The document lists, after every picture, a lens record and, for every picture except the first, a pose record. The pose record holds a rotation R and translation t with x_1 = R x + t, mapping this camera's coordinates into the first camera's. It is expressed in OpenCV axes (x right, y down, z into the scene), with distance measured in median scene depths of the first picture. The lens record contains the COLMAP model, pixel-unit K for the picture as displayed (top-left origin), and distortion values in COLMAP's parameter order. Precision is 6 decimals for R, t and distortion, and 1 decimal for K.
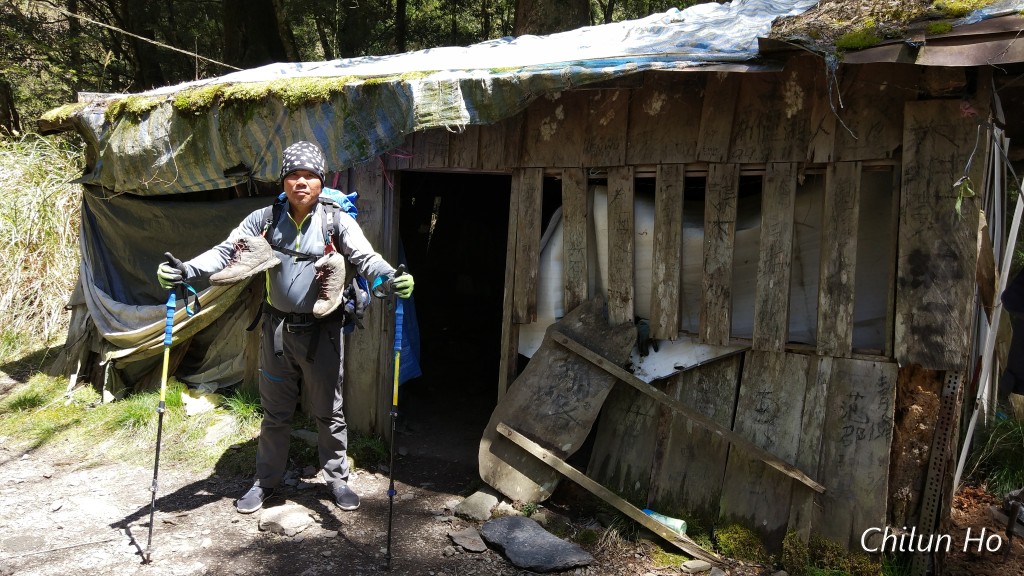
lens RADIAL K [[792.0, 0, 493.5], [0, 792.0, 299.0], [0, 0, 1]] dist [0.072770, -0.082946]
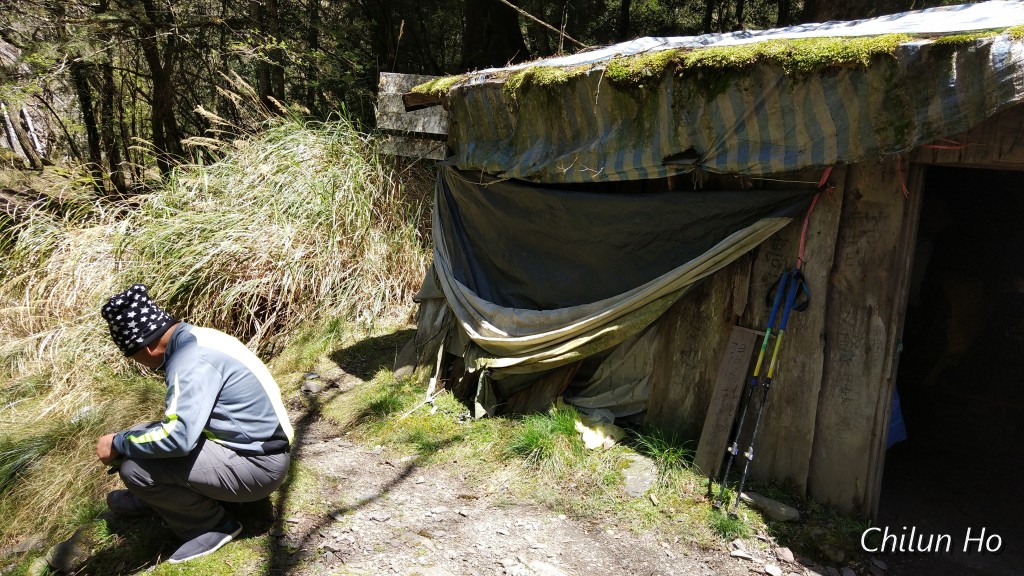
lens RADIAL K [[792.0, 0, 501.5], [0, 792.0, 295.7], [0, 0, 1]] dist [0.072770, -0.082946]
pose [[0.973863, 0.081667, -0.211945, -0.401756], [-0.081687, 0.996620, 0.008677, -0.017374], [0.211937, 0.008863, 0.977243, 0.224646]]
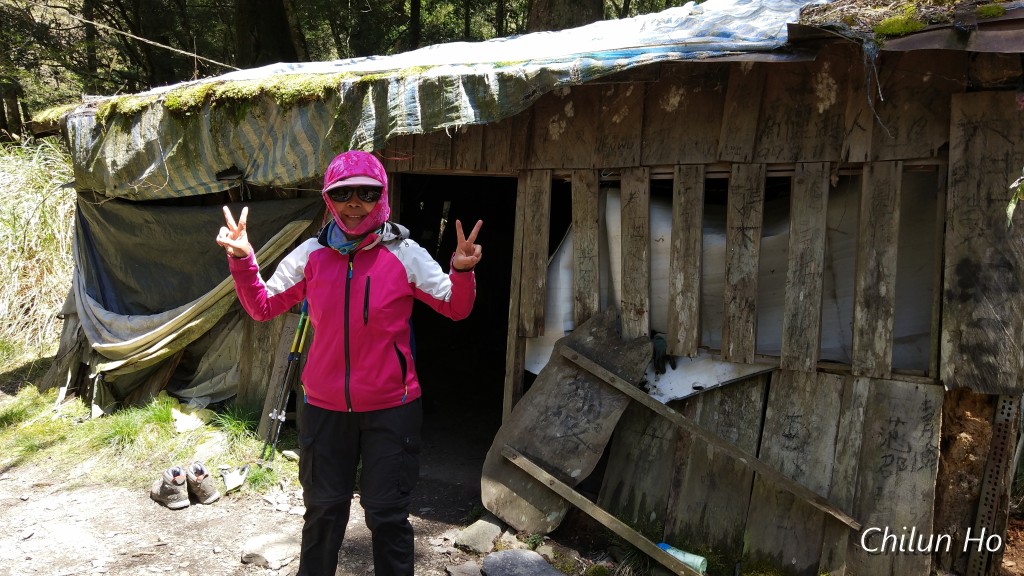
lens RADIAL K [[792.0, 0, 498.8], [0, 792.0, 299.5], [0, 0, 1]] dist [0.072770, -0.082946]
pose [[0.999844, 0.002558, -0.017467, 0.018624], [-0.002702, 0.999962, -0.008271, -0.006008], [0.017445, 0.008317, 0.999813, 0.077482]]
